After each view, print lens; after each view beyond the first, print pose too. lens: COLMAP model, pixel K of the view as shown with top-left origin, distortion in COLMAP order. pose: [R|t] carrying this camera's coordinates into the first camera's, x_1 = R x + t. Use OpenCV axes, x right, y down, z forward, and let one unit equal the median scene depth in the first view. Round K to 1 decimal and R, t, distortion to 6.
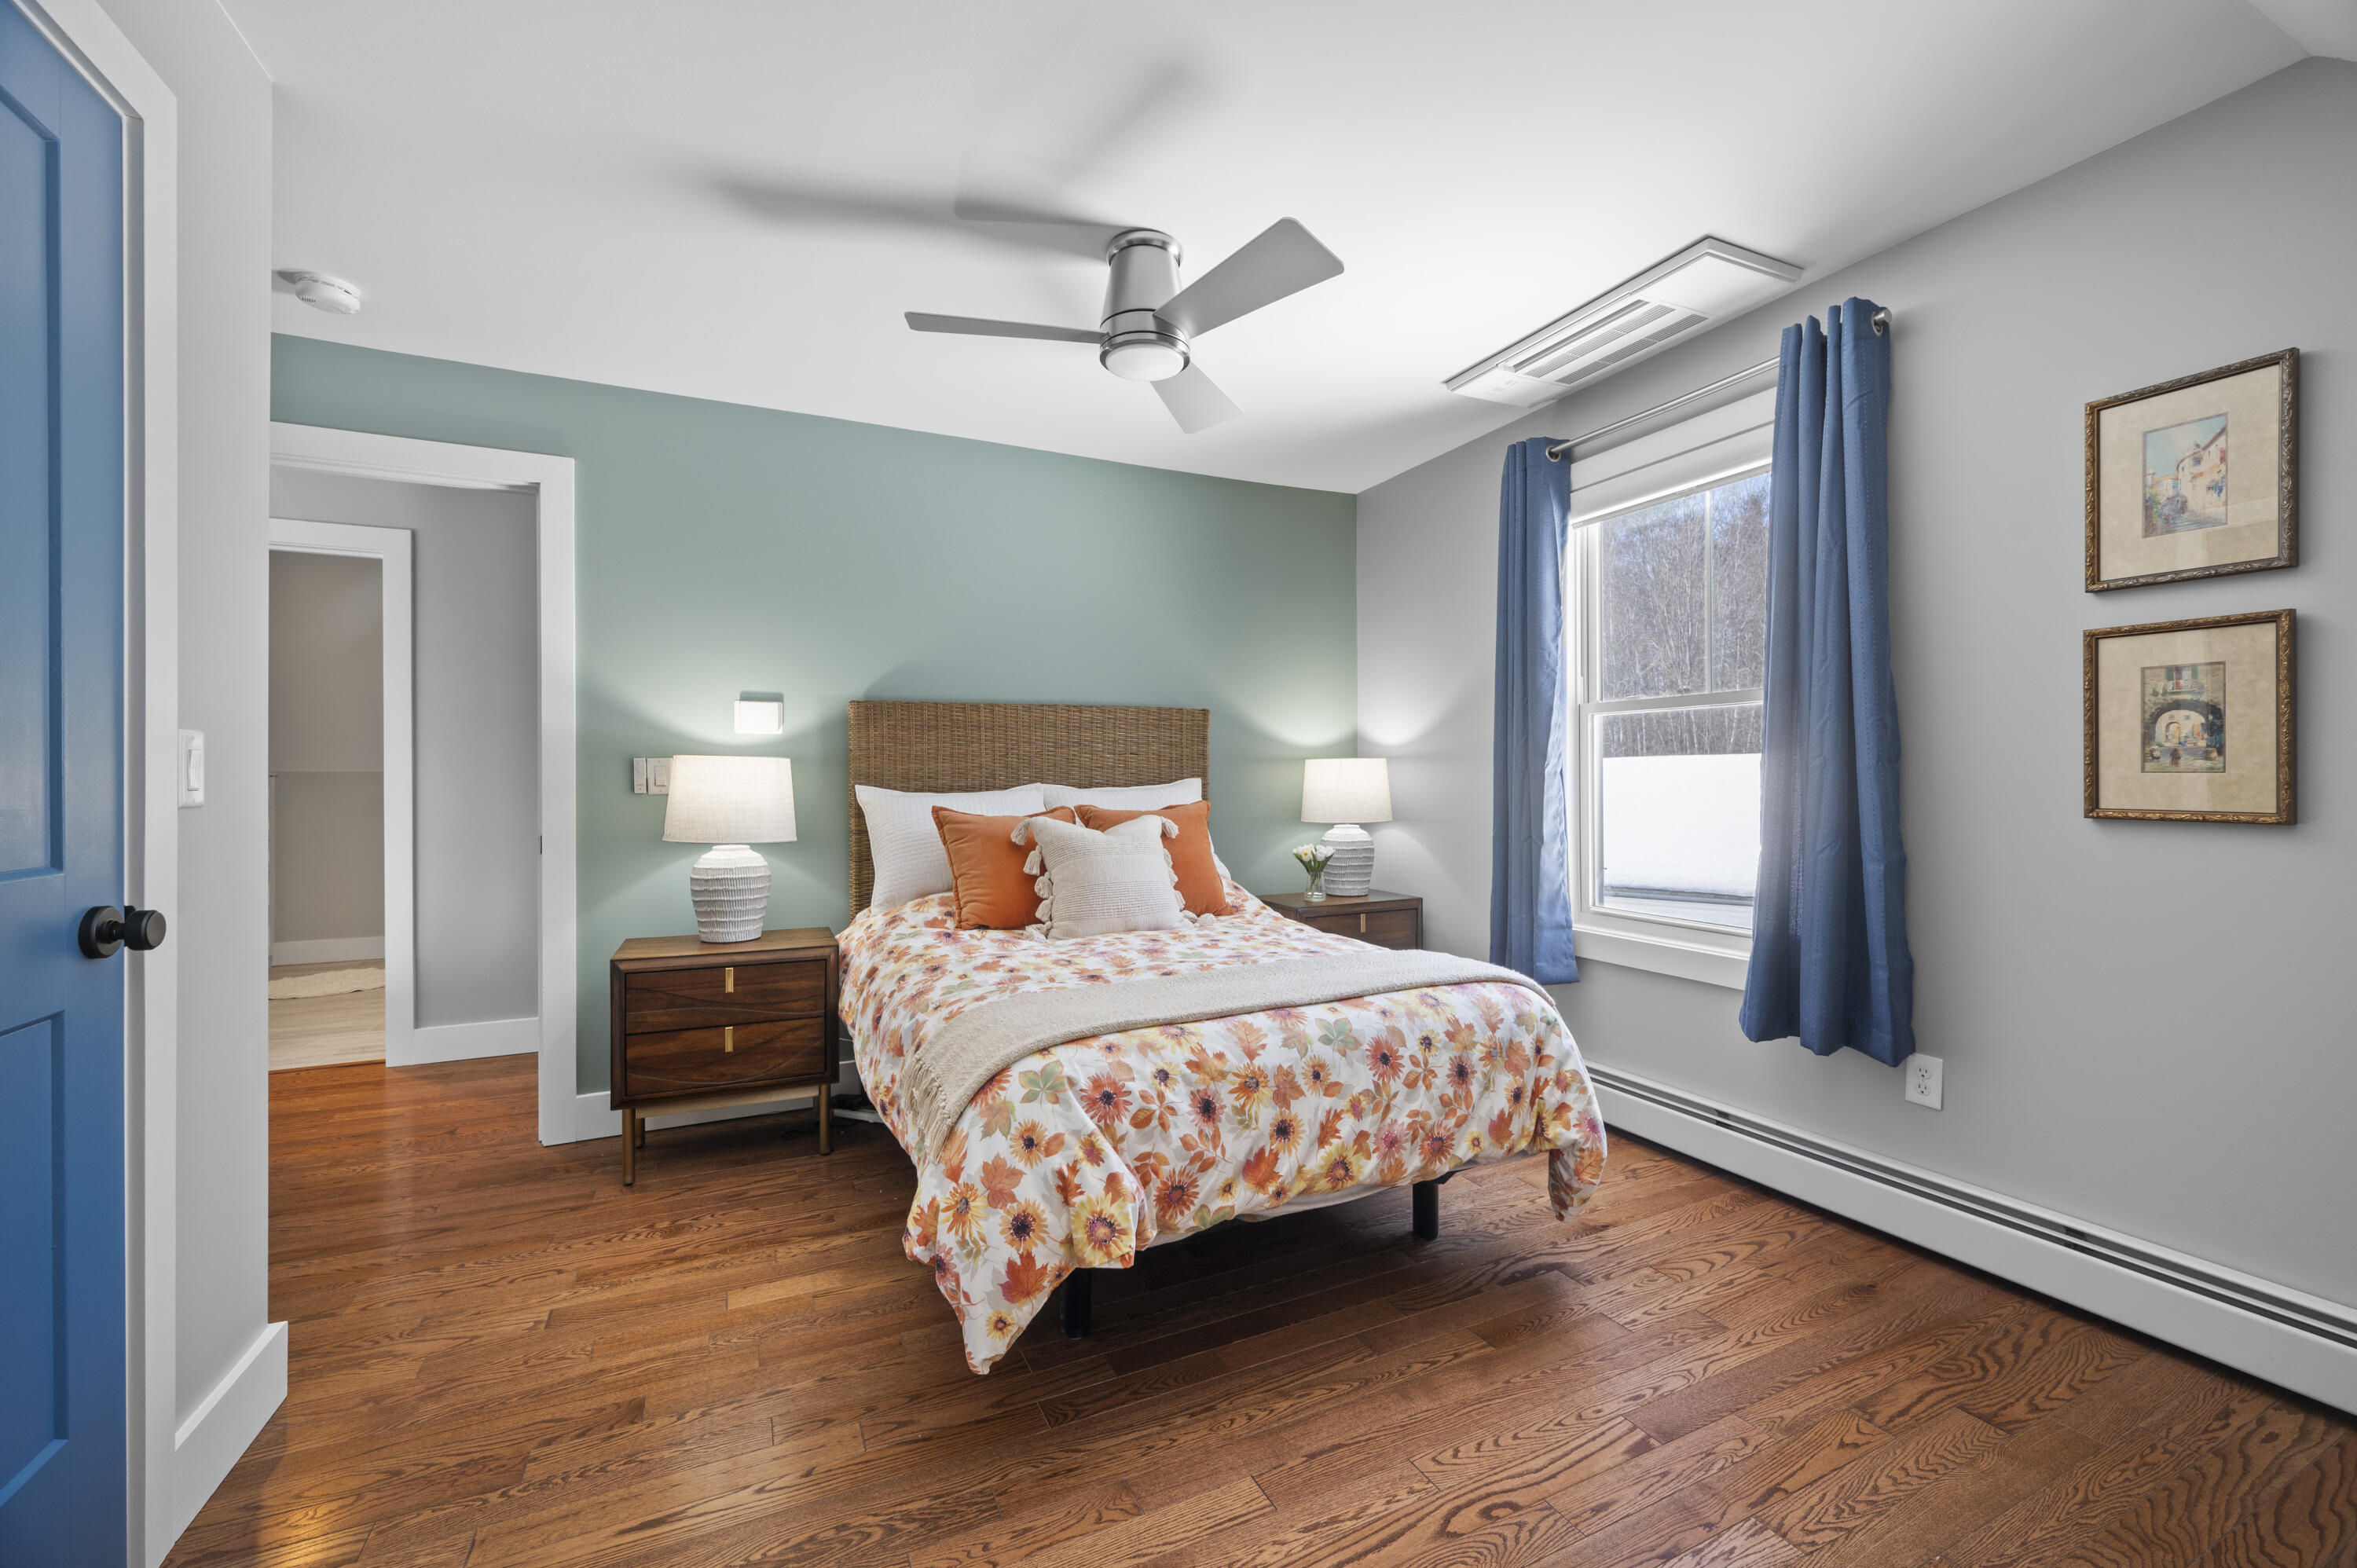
lens RADIAL K [[952.1, 0, 1178.5], [0, 952.1, 775.0], [0, 0, 1]] dist [0.000261, 0.000135]
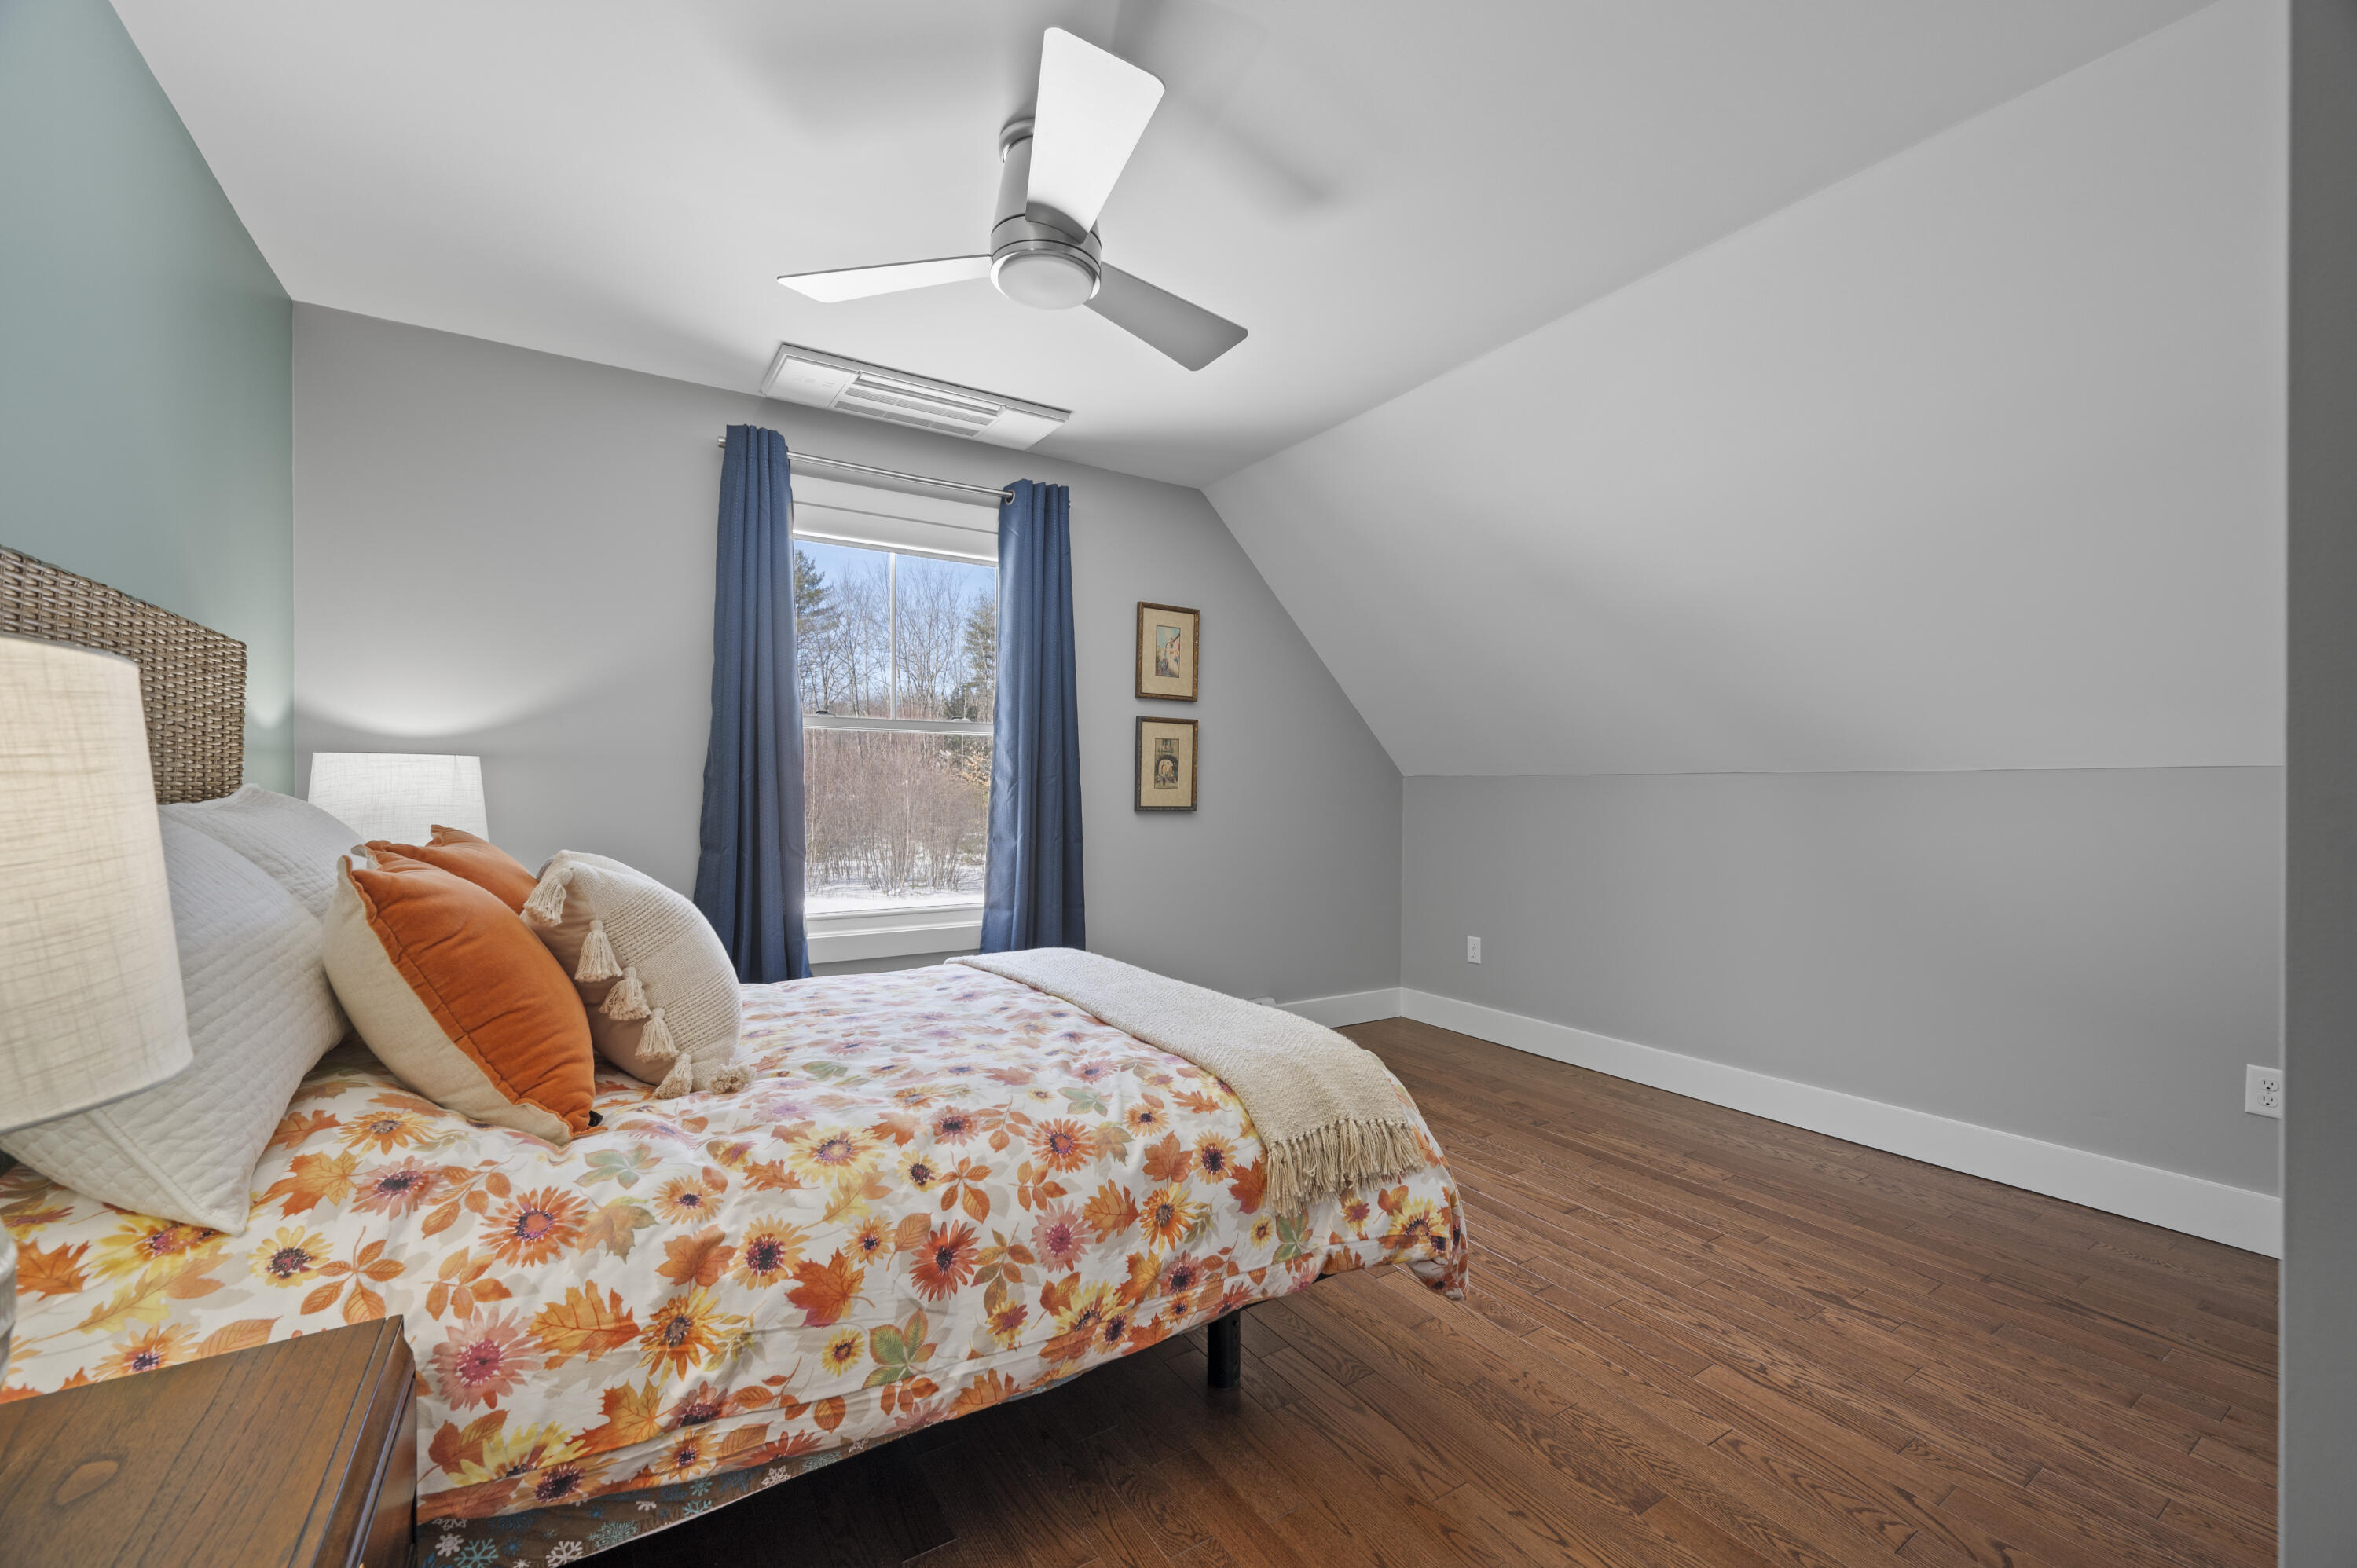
lens RADIAL K [[952.1, 0, 1188.4], [0, 952.1, 790.9], [0, 0, 1]] dist [0.000261, 0.000135]
pose [[-0.133347, 0.003744, 0.991062, -1.078496], [-0.008272, 0.999954, -0.004890, 0.013979], [-0.991035, -0.008850, -0.133310, 1.220317]]
